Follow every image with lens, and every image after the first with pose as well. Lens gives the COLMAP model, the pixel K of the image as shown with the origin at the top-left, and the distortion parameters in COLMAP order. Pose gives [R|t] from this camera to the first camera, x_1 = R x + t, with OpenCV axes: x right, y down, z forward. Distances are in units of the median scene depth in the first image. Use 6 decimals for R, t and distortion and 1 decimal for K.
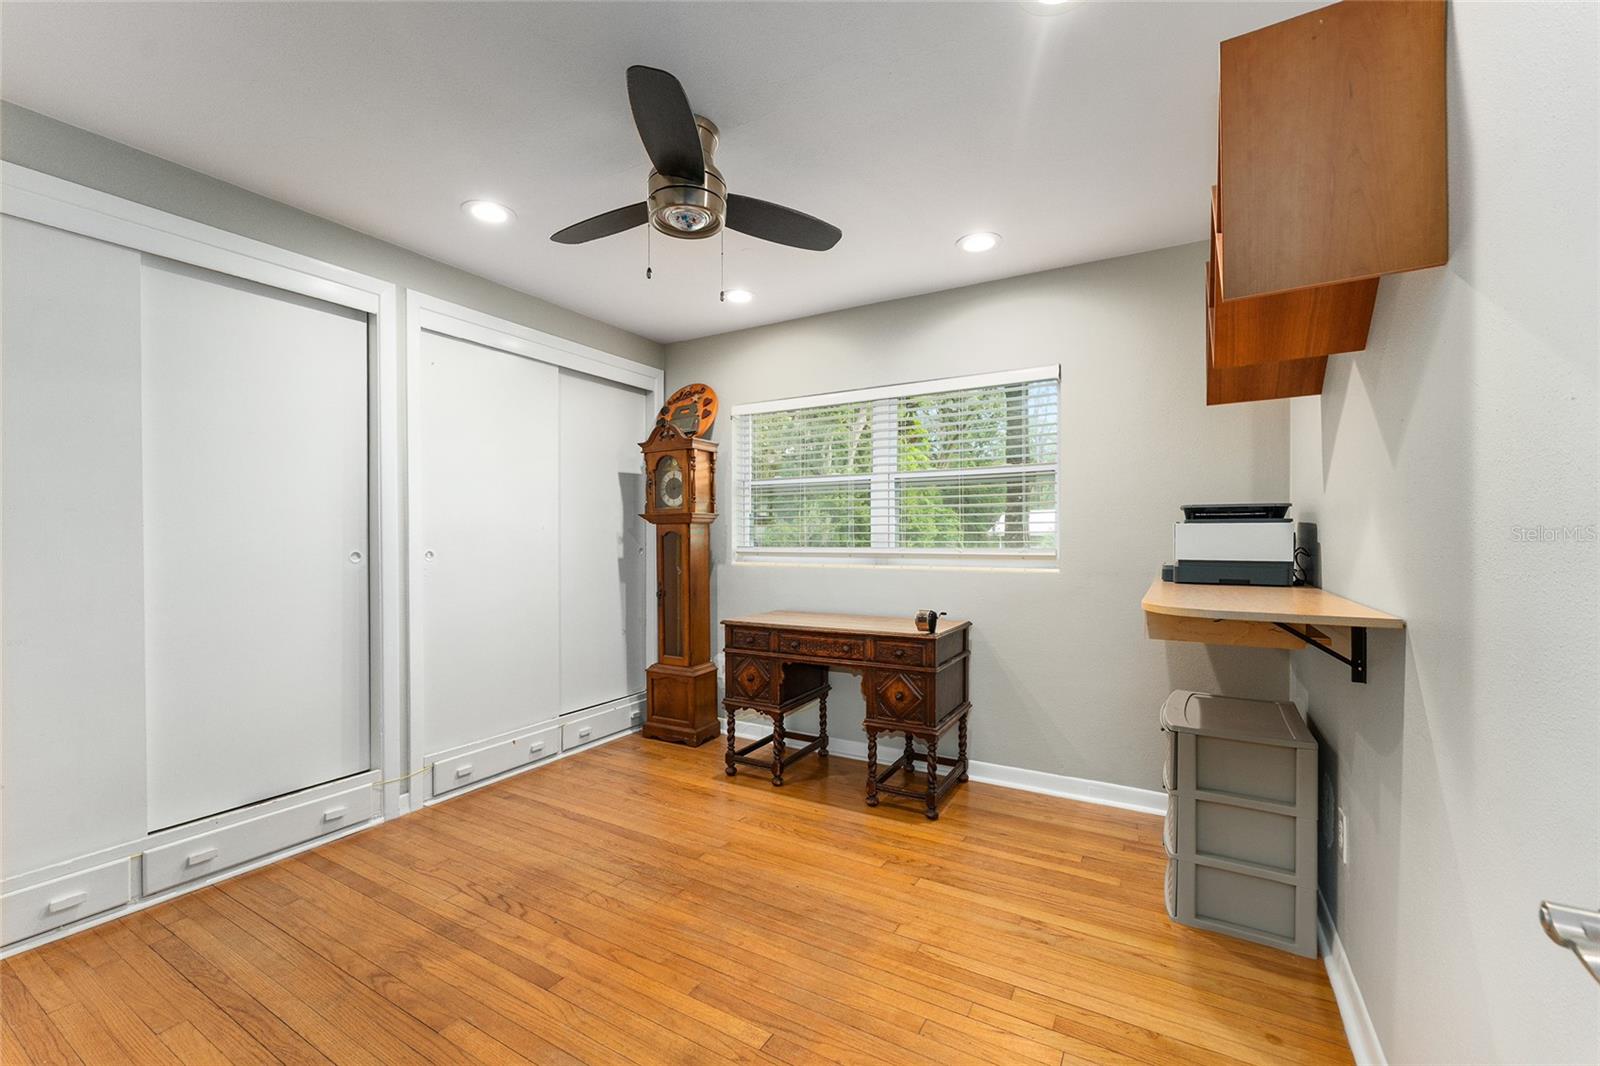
lens RADIAL K [[641.3, 0, 800.3], [0, 641.3, 538.1], [0, 0, 1]] dist [0.000364, -0.000117]
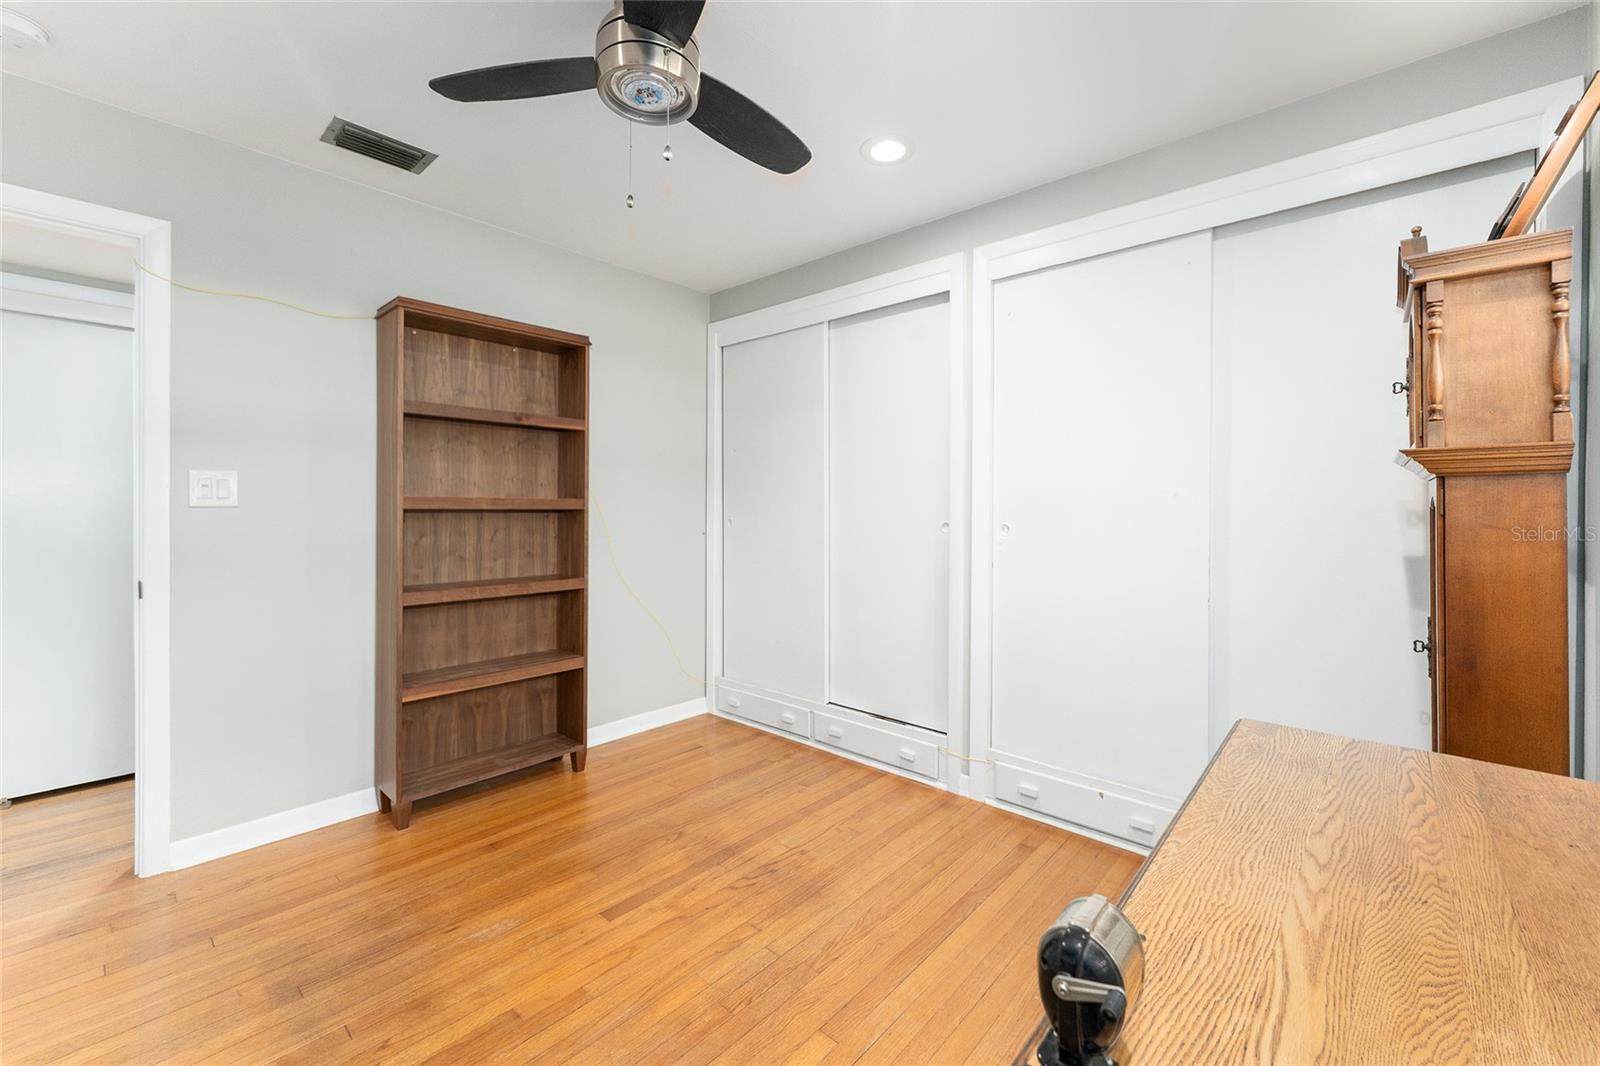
lens RADIAL K [[651.7, 0, 799.5], [0, 651.7, 506.3], [0, 0, 1]] dist [-0.000915, -0.000183]
pose [[-0.197382, -0.000629, -0.980326, 0.450670], [-0.006849, 0.999976, 0.000737, -0.004874], [0.980303, 0.006860, -0.197382, 1.087310]]
